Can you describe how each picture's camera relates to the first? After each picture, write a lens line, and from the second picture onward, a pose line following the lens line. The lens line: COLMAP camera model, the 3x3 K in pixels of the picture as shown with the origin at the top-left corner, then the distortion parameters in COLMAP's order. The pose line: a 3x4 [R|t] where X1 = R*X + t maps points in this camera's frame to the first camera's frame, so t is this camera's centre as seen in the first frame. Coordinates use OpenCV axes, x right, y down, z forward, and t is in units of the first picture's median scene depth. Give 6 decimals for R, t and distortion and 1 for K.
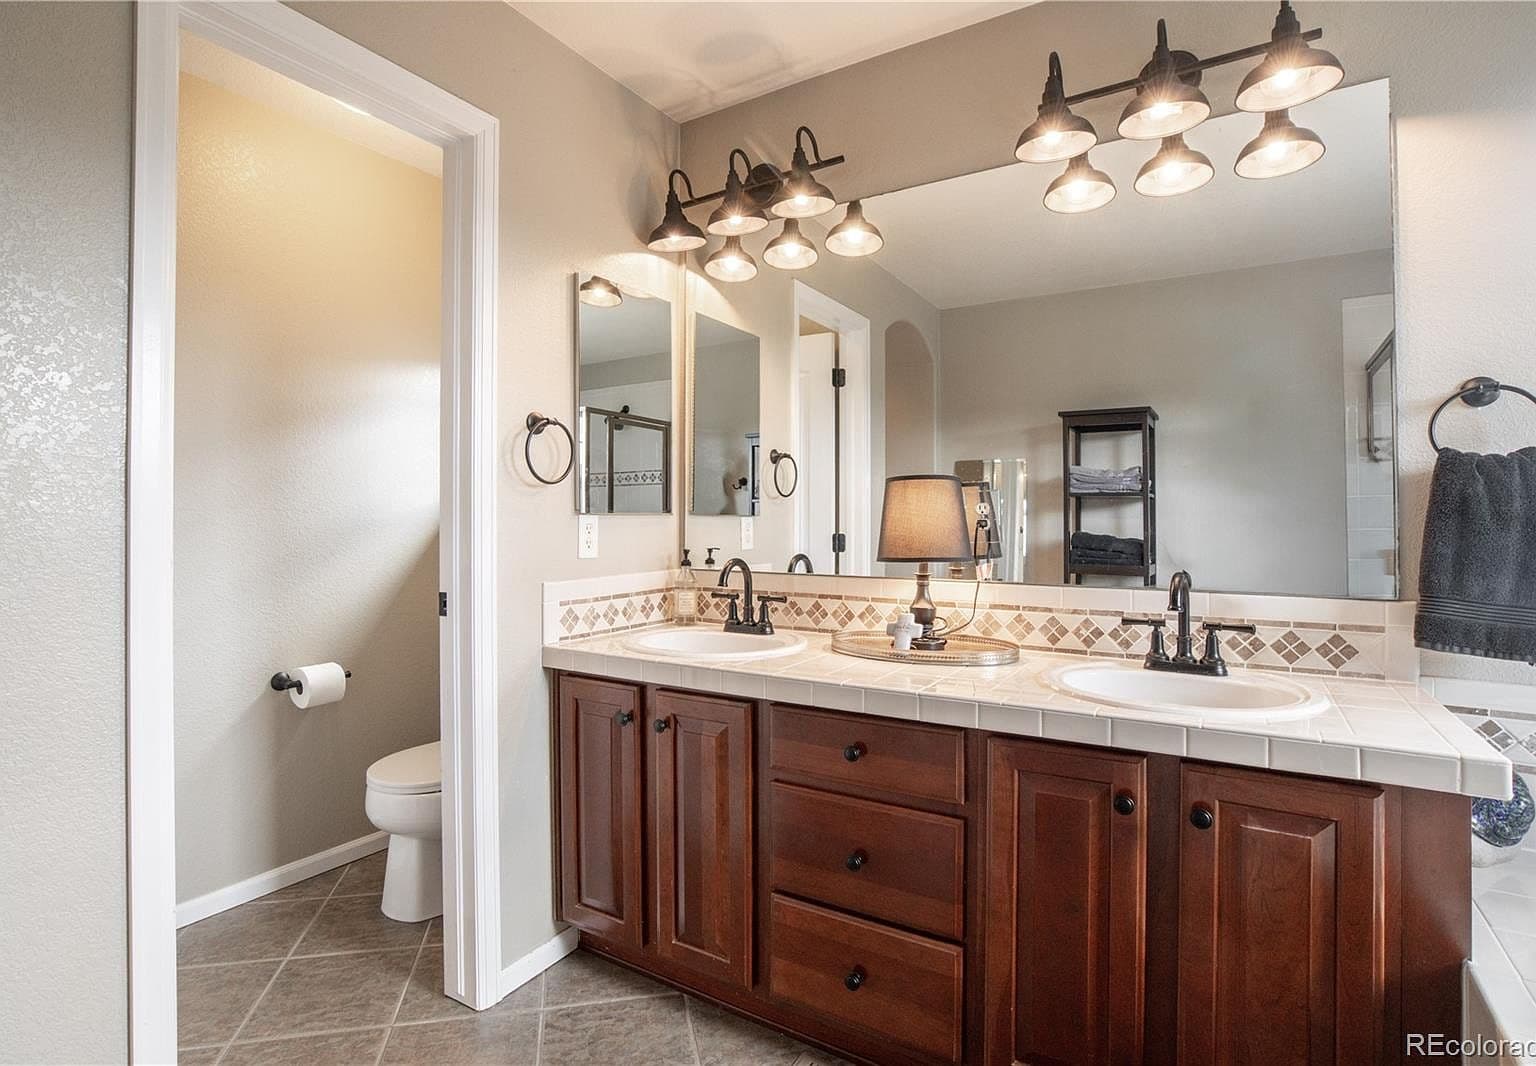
lens RADIAL K [[797.4, 0, 800.8], [0, 797.4, 538.9], [0, 0, 1]] dist [-0.016298, 0.000815]
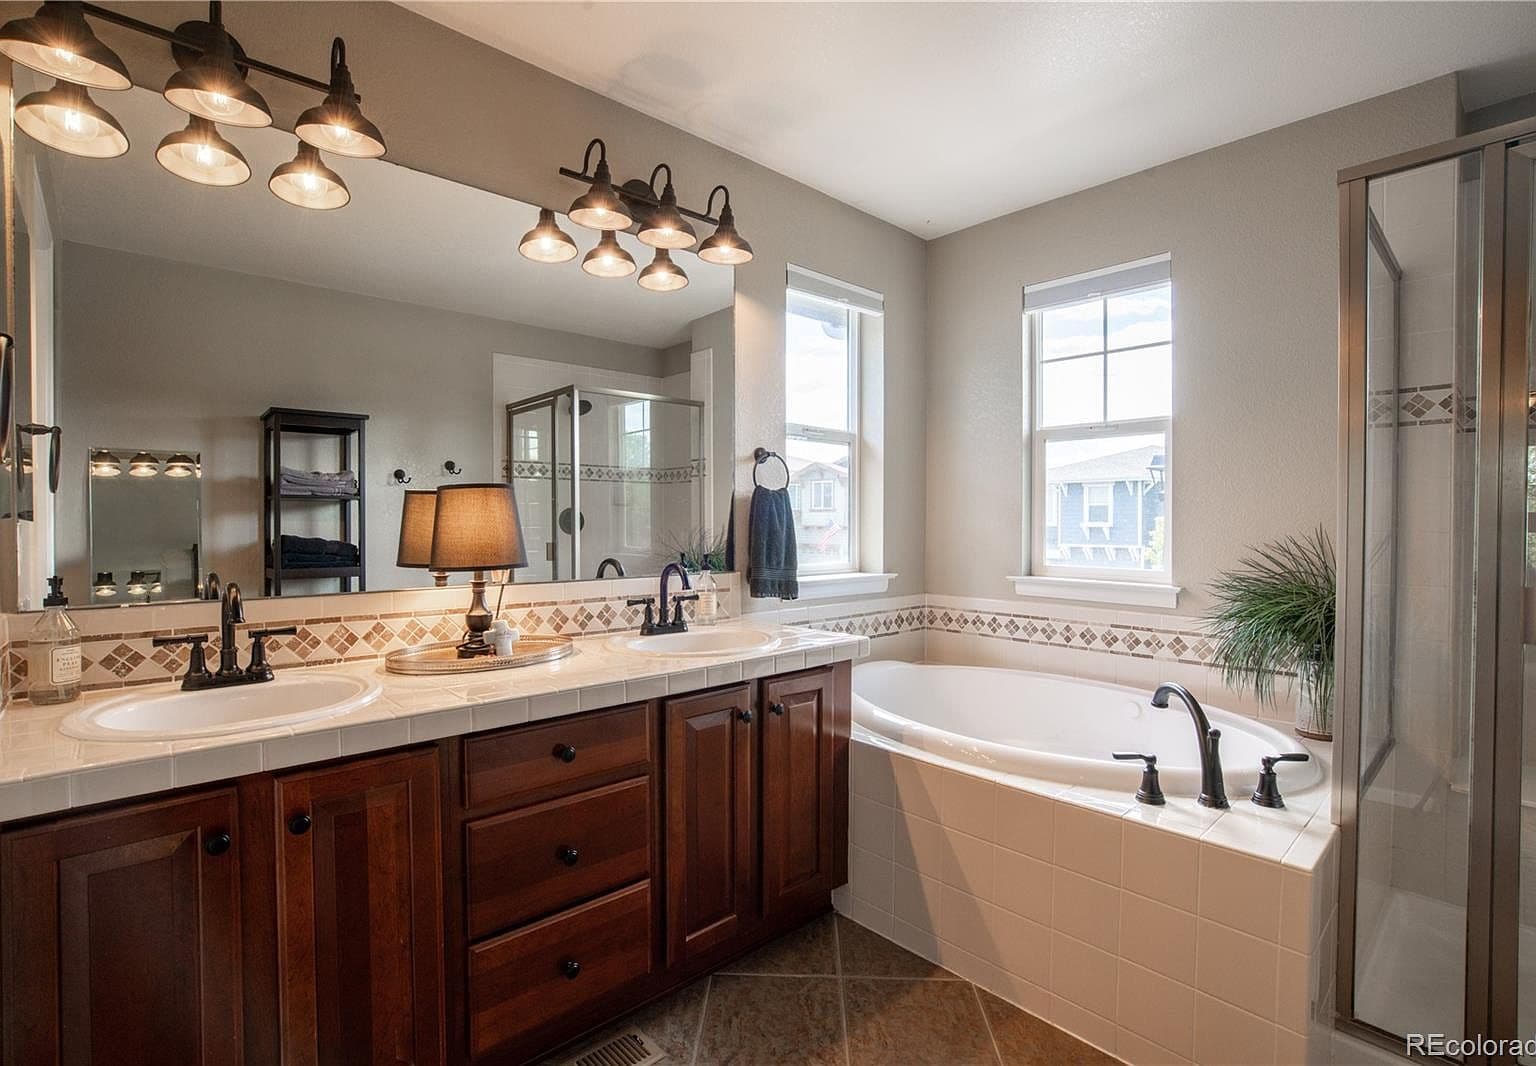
lens RADIAL K [[776.2, 0, 764.0], [0, 776.2, 538.1], [0, 0, 1]] dist [0.001261, 0.000808]
pose [[0.281317, -0.021379, 0.959377, -0.669543], [0.025521, 0.999565, 0.014792, -0.014564], [-0.959276, 0.020323, 0.281740, 0.371881]]
